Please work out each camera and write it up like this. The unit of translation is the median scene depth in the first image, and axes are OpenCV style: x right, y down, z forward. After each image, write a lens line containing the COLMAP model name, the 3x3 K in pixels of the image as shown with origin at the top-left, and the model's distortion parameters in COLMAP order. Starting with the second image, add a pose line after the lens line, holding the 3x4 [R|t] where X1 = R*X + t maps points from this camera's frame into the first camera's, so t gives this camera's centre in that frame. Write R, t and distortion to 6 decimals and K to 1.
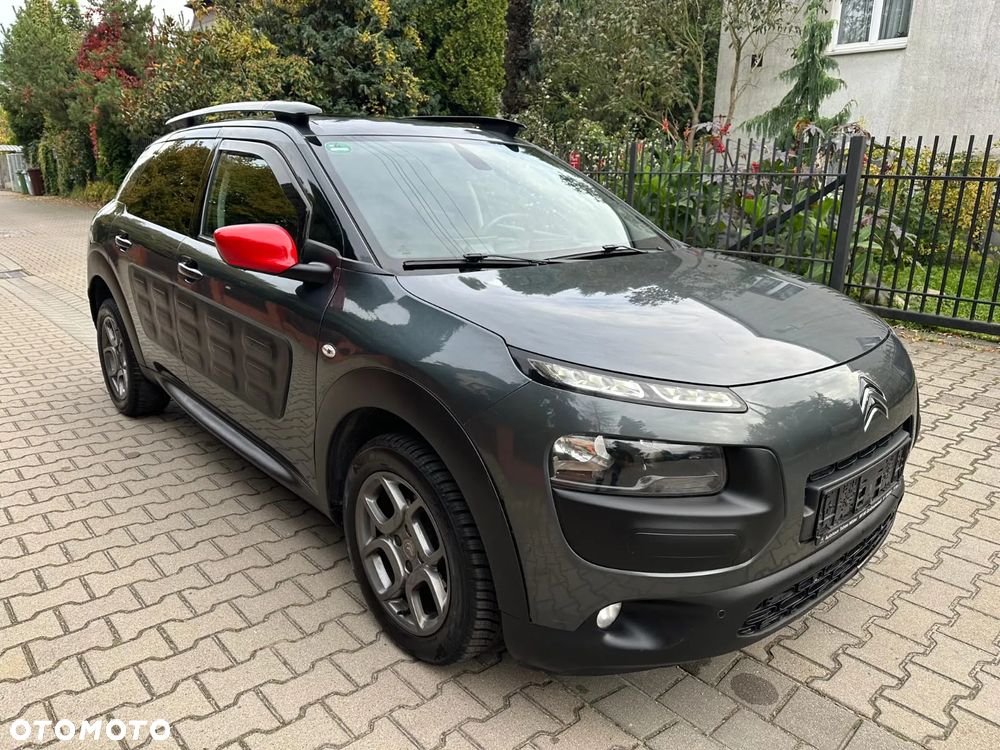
lens RADIAL K [[723.8, 0, 500.0], [0, 723.8, 375.0], [0, 0, 1]] dist [0.004311, -0.020809]
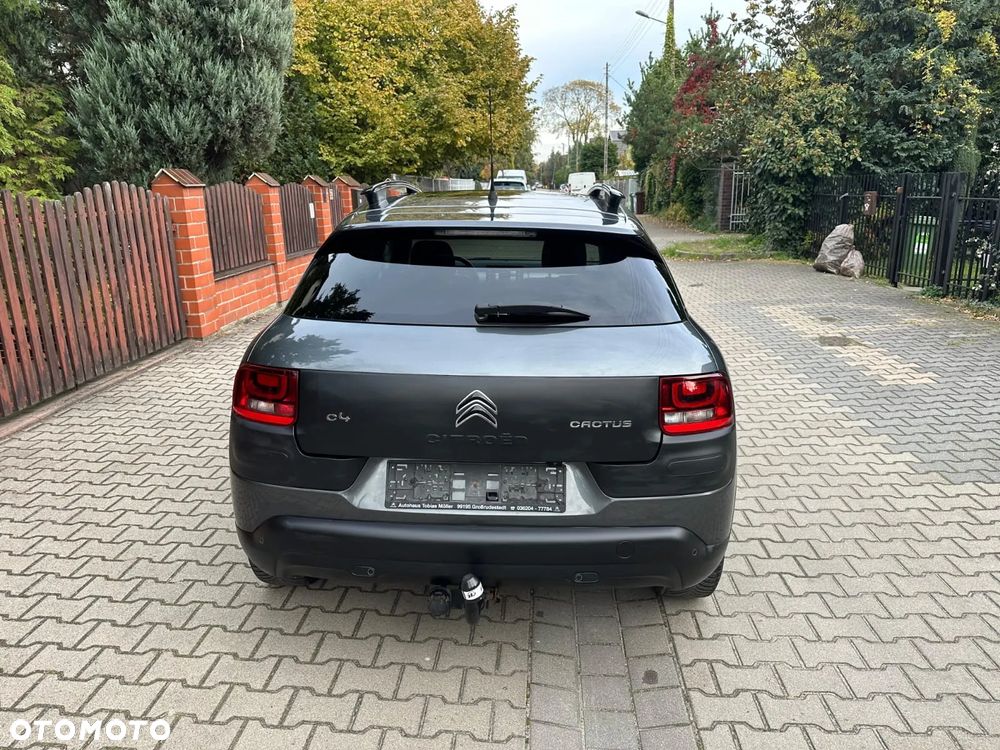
lens RADIAL K [[705.0, 0, 497.0], [0, 705.0, 376.9], [0, 0, 1]] dist [0.035061, -0.049839]
pose [[0.698955, 0.162116, -0.696549, 0.148560], [-0.166946, 0.984046, 0.061505, -0.016634], [0.695407, 0.073296, 0.714869, -0.016181]]
